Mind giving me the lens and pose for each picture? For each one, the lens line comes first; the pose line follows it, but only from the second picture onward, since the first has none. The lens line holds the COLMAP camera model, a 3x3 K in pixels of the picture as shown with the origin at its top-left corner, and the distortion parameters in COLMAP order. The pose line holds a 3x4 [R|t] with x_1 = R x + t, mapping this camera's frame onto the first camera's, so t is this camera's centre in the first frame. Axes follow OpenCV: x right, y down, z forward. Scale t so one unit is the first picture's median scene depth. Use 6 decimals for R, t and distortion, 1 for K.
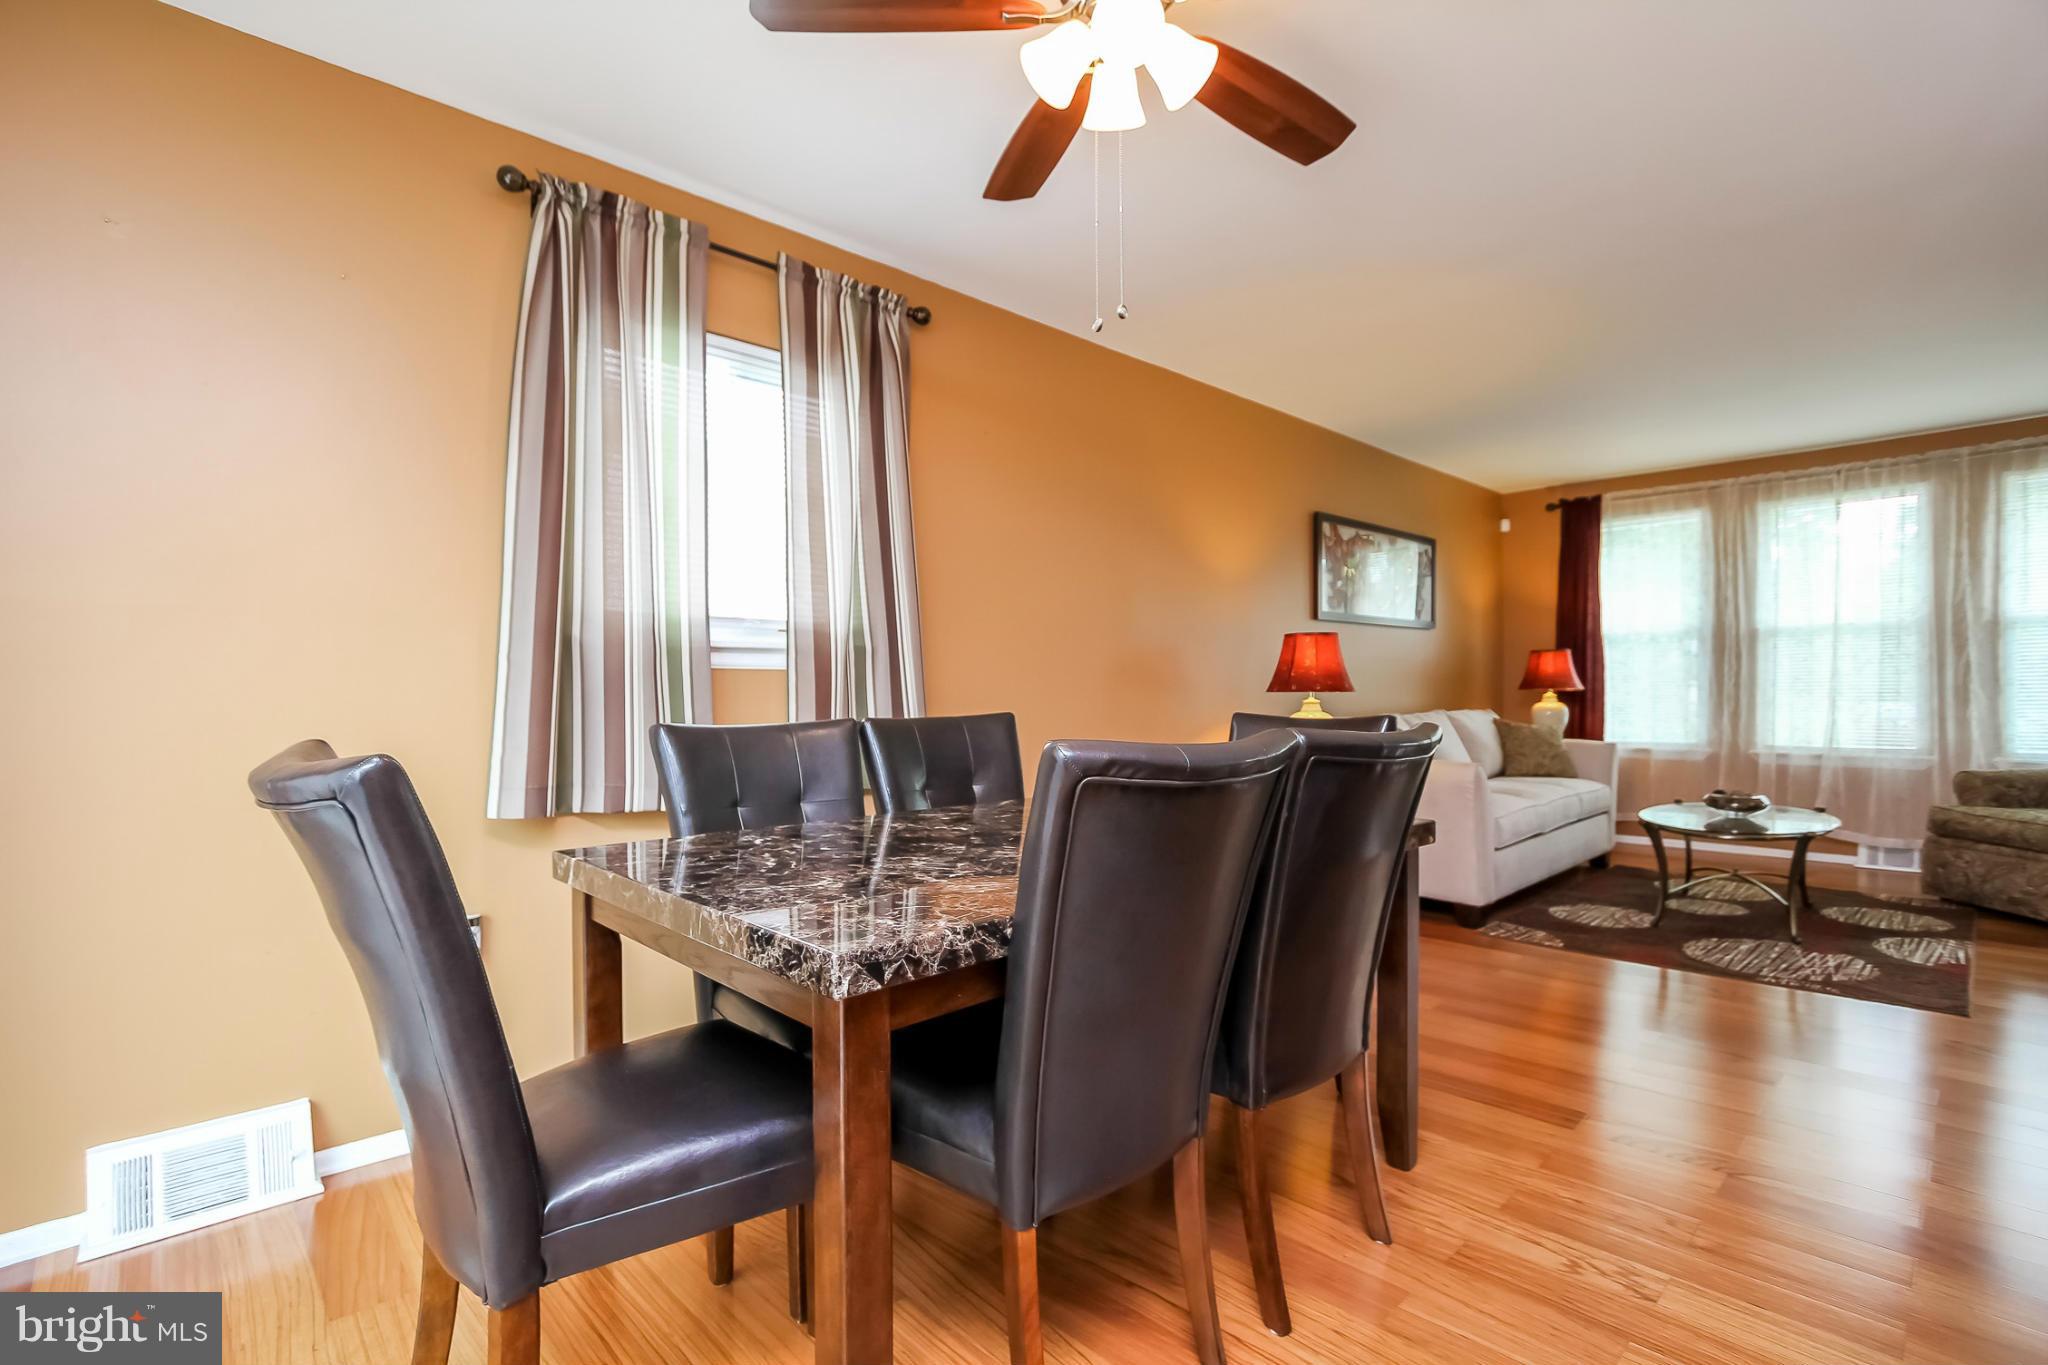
lens RADIAL K [[939.9, 0, 1021.1], [0, 939.9, 705.0], [0, 0, 1]] dist [-0.015811, 0.001754]
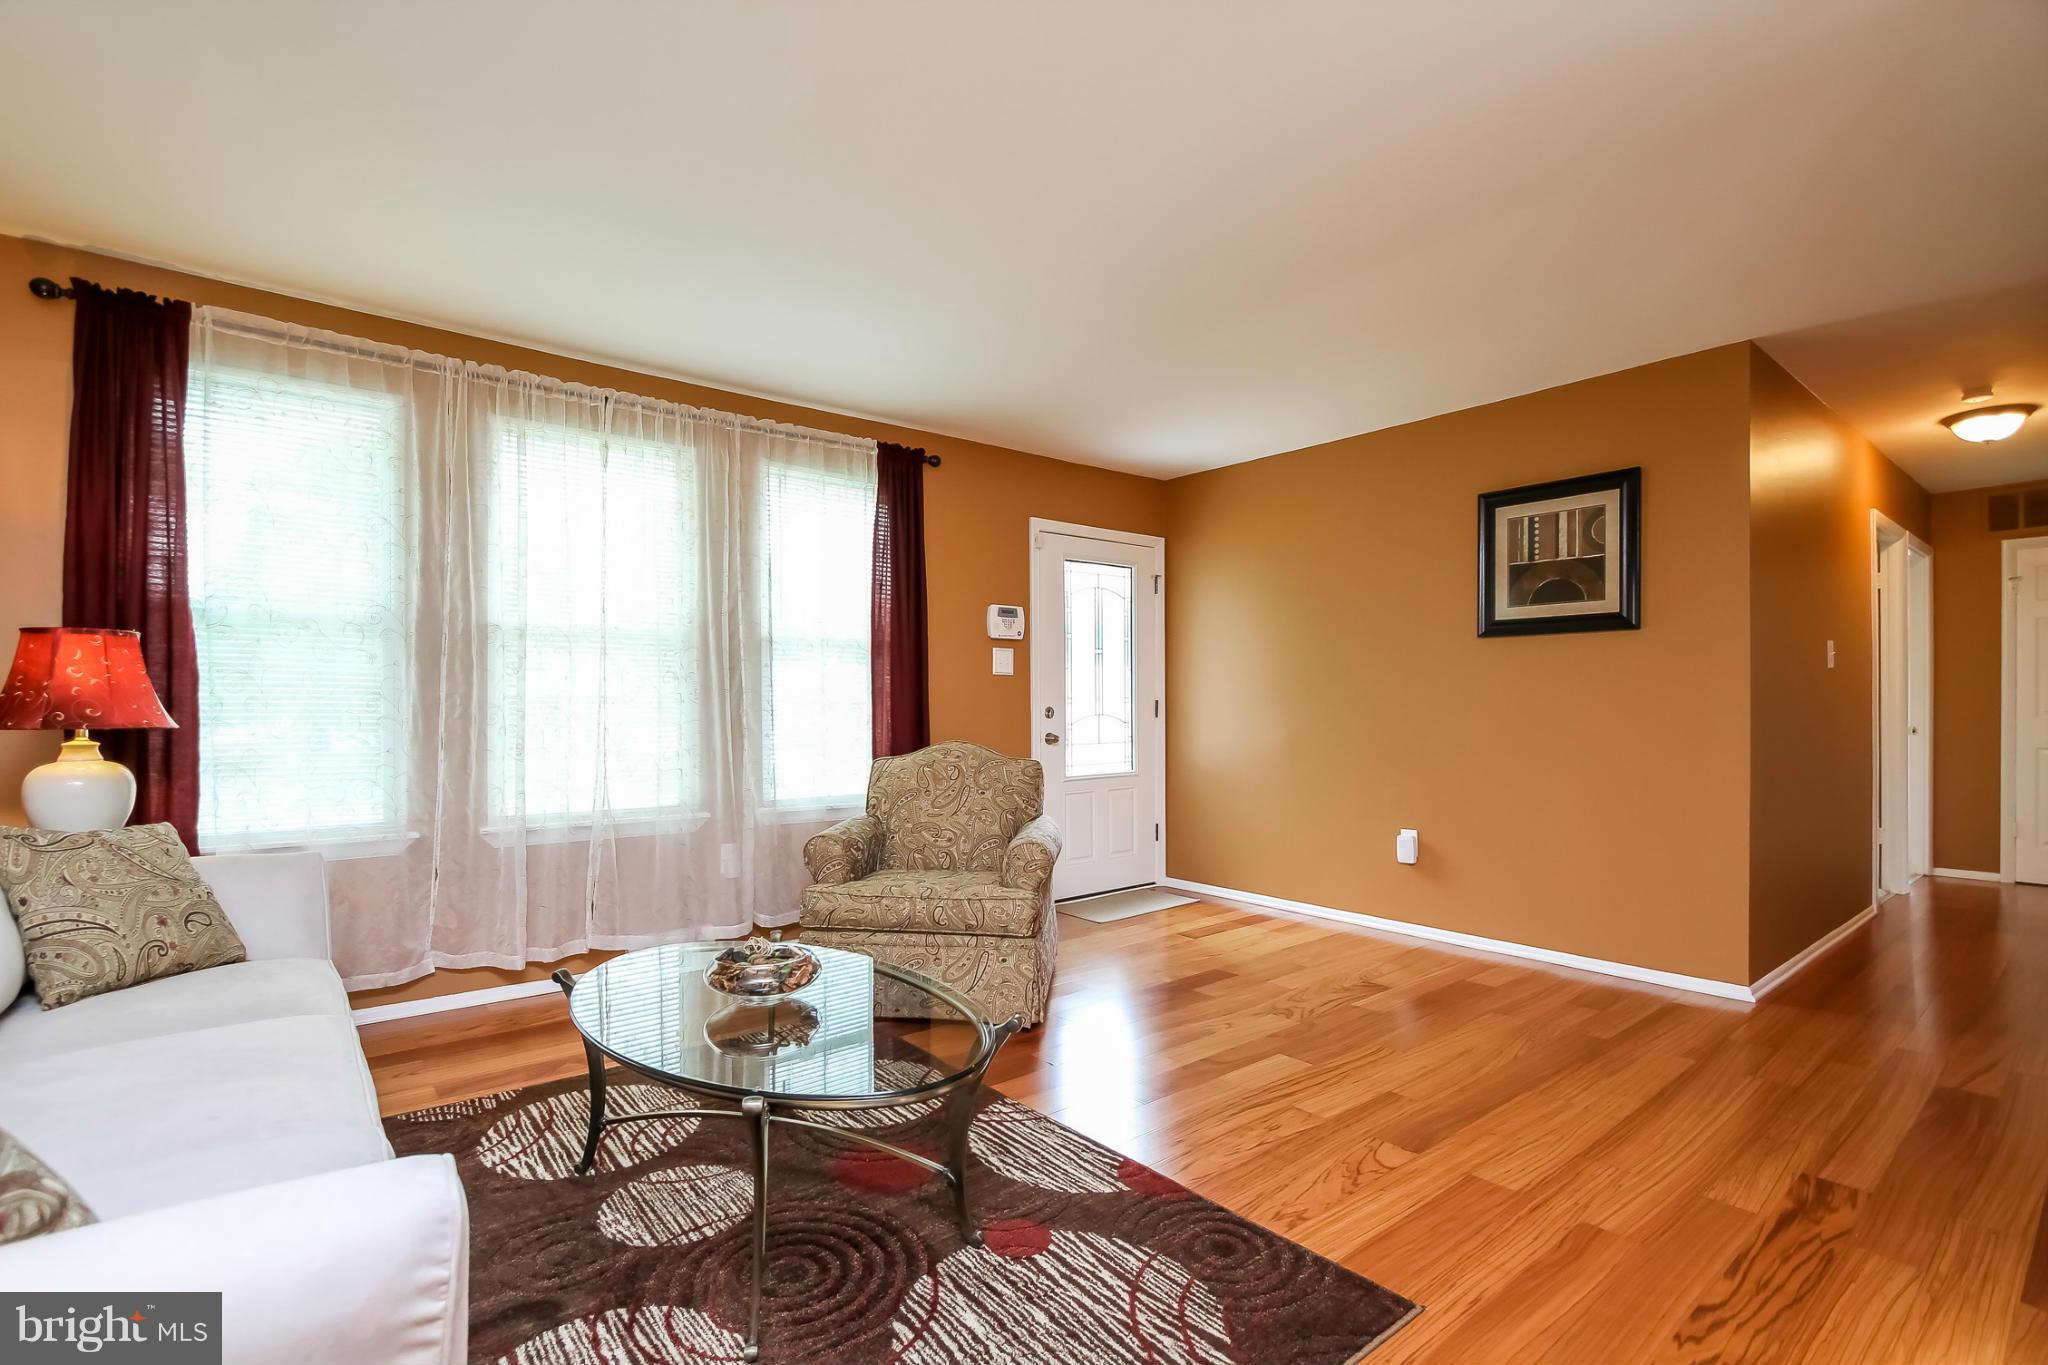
lens RADIAL K [[939.9, 0, 1021.1], [0, 939.9, 705.0], [0, 0, 1]] dist [-0.015811, 0.001754]
pose [[0.078256, 0.008832, 0.996894, 0.217943], [0.013359, 0.999862, -0.009907, -0.018619], [-0.996844, 0.014093, 0.078127, 0.611101]]
